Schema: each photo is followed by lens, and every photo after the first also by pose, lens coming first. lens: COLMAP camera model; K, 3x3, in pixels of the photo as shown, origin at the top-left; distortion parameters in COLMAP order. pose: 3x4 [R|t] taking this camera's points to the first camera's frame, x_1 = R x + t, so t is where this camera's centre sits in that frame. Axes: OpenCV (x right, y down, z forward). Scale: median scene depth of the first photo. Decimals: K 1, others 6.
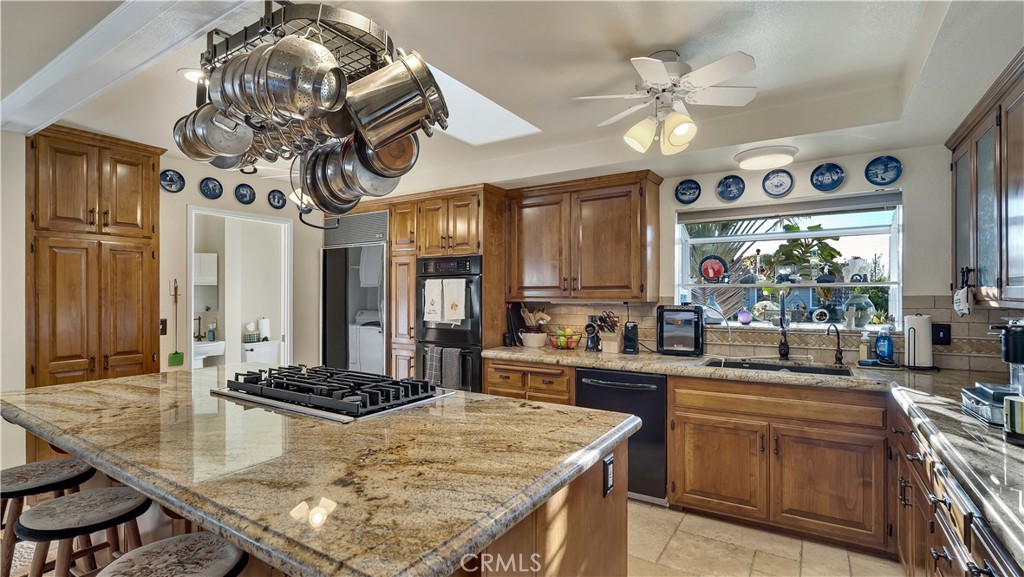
lens RADIAL K [[463.0, 0, 515.2], [0, 463.0, 287.8], [0, 0, 1]] dist [-0.008593, 0.001862]
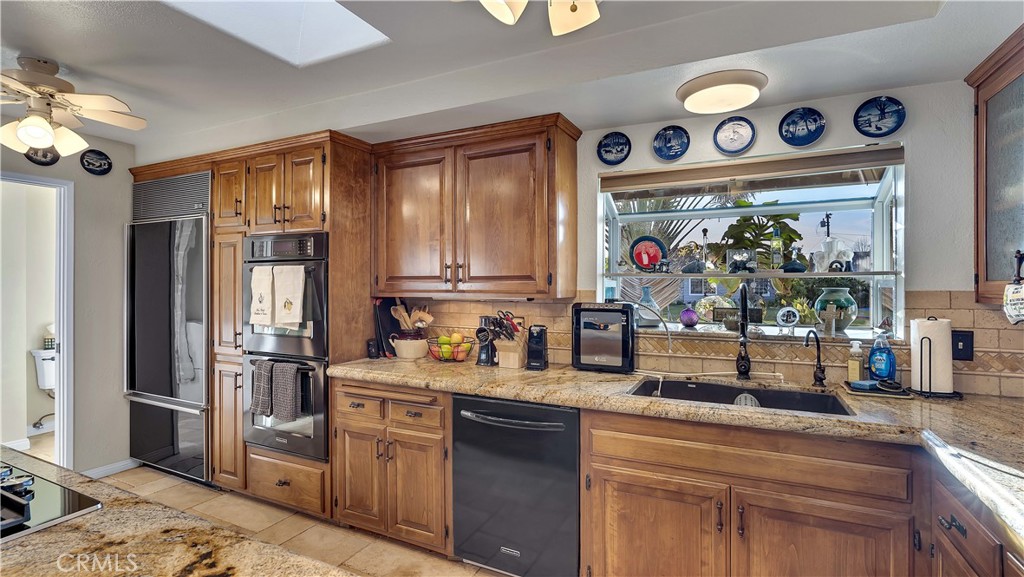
lens RADIAL K [[511.5, 0, 464.9], [0, 511.5, 274.4], [0, 0, 1]] dist [-0.004161, 0.001958]
pose [[0.998260, 0.002565, 0.058903, 0.094793], [-0.002289, 0.999986, -0.004751, -0.002765], [-0.058914, 0.004608, 0.998252, 0.215436]]
